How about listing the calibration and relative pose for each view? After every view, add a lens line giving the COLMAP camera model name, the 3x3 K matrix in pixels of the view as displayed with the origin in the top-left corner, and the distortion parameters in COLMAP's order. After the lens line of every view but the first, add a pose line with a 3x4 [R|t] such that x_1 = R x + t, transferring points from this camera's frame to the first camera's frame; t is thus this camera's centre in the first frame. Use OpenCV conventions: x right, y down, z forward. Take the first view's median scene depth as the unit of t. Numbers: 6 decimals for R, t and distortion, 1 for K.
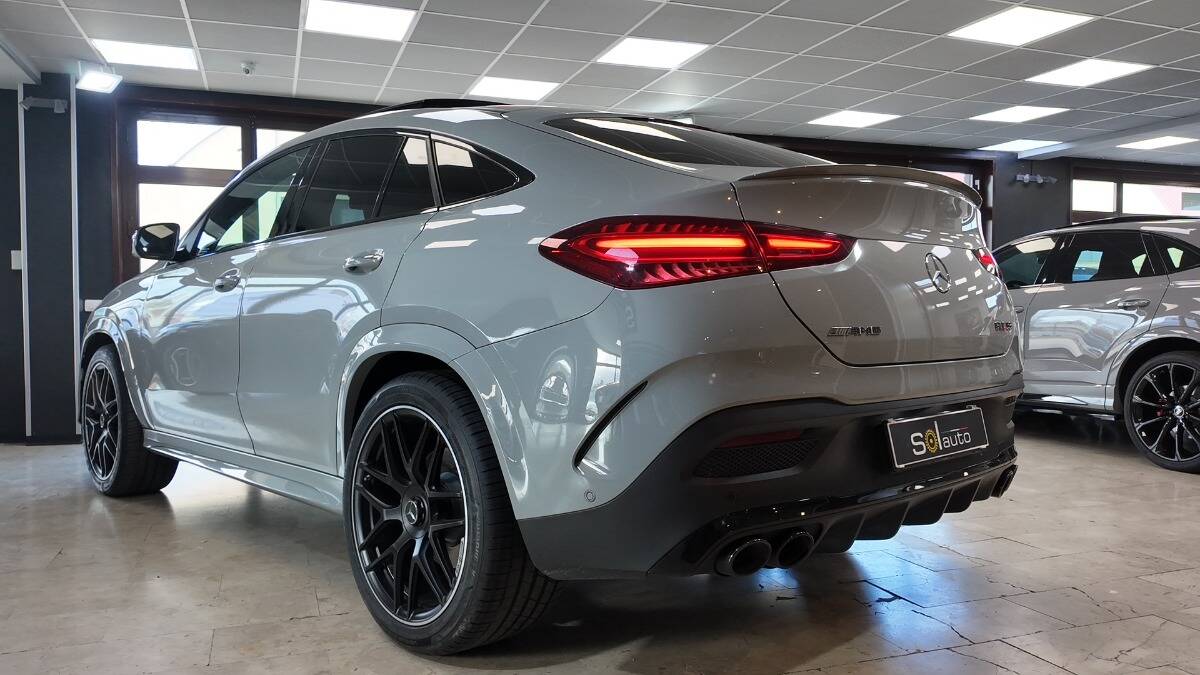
lens RADIAL K [[891.3, 0, 600.0], [0, 891.3, 337.5], [0, 0, 1]] dist [0.058154, -0.076087]
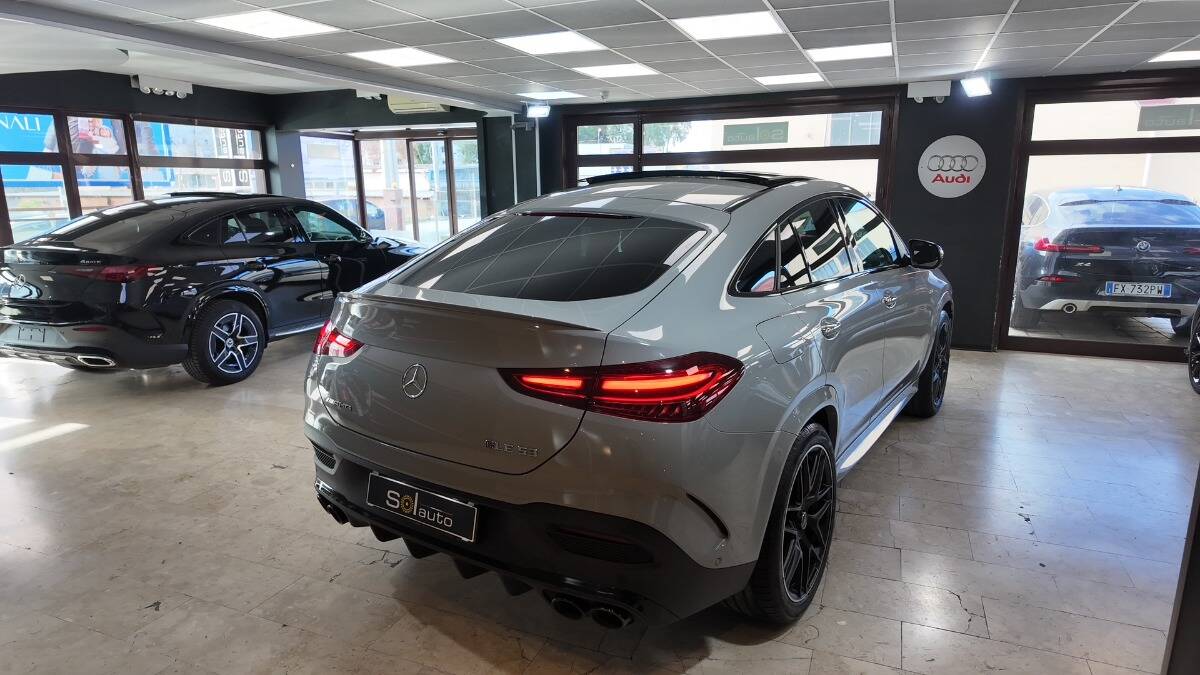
lens RADIAL K [[710.2, 0, 600.0], [0, 710.2, 337.5], [0, 0, 1]] dist [0.006865, -0.002817]
pose [[0.733539, 0.141921, -0.664665, 0.981183], [-0.015761, 0.981244, 0.192123, -0.274562], [0.679465, -0.130454, 0.722018, 0.184981]]
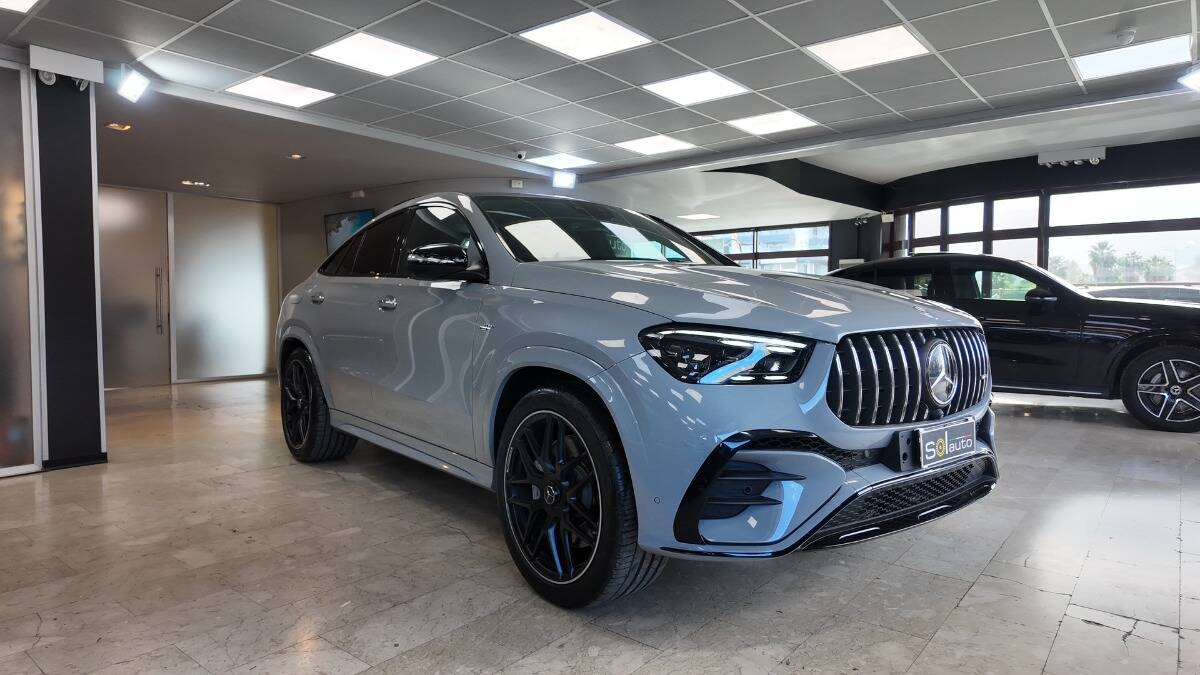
lens RADIAL K [[702.7, 0, 600.0], [0, 702.7, 337.5], [0, 0, 1]] dist [0.052136, -0.055981]
pose [[-0.863396, 0.025718, -0.503870, 0.797129], [-0.012629, 0.997285, 0.072542, -0.130599], [0.504368, 0.068996, -0.860728, 2.927619]]
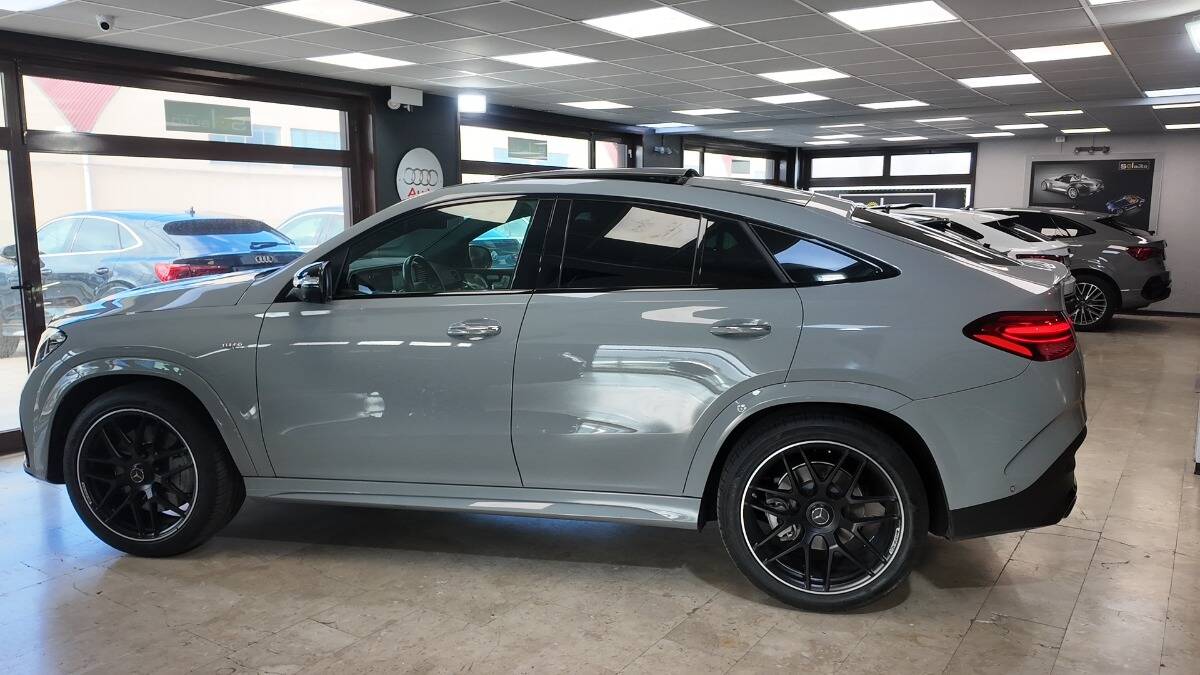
lens RADIAL K [[887.6, 0, 600.0], [0, 887.6, 337.5], [0, 0, 1]] dist [0.118453, -0.200340]
pose [[0.812896, -0.078701, 0.577067, -1.143836], [0.012254, 0.992920, 0.118153, -0.226528], [-0.582280, -0.088975, 0.808105, 0.087299]]
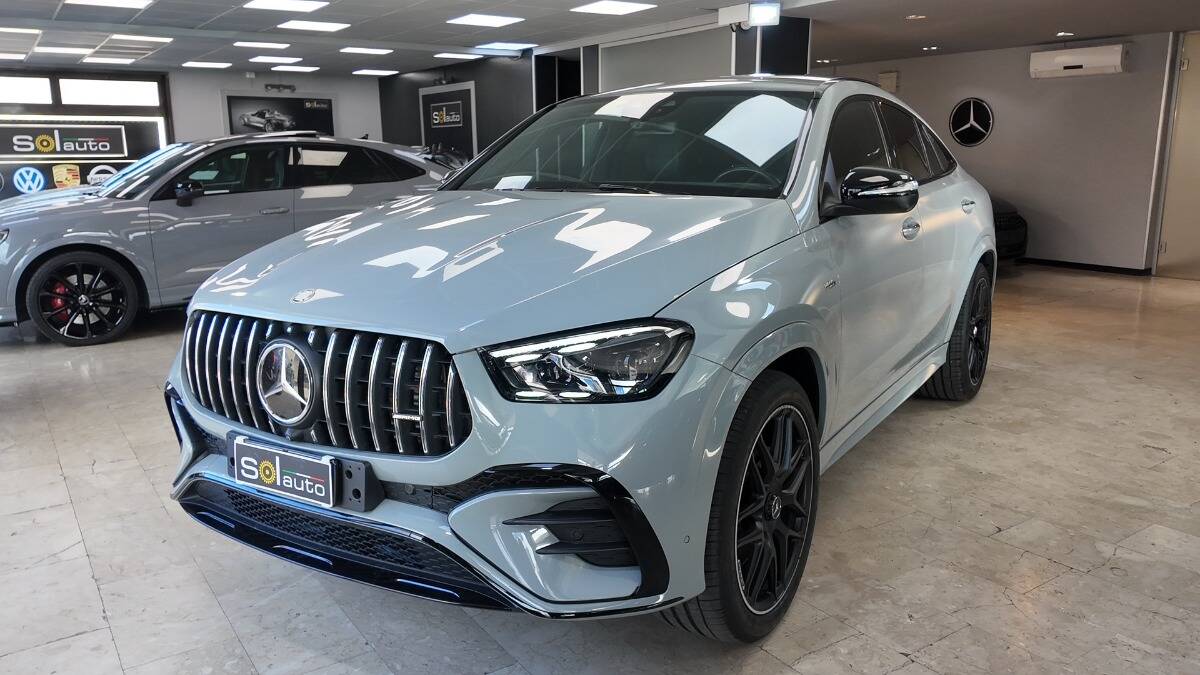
lens RADIAL K [[891.3, 0, 600.0], [0, 891.3, 337.5], [0, 0, 1]] dist [0.058154, -0.076087]
pose [[-0.242550, -0.191589, 0.951033, -1.737843], [0.036558, 0.977804, 0.206306, -0.217292], [-0.969450, 0.084808, -0.230162, 2.056198]]
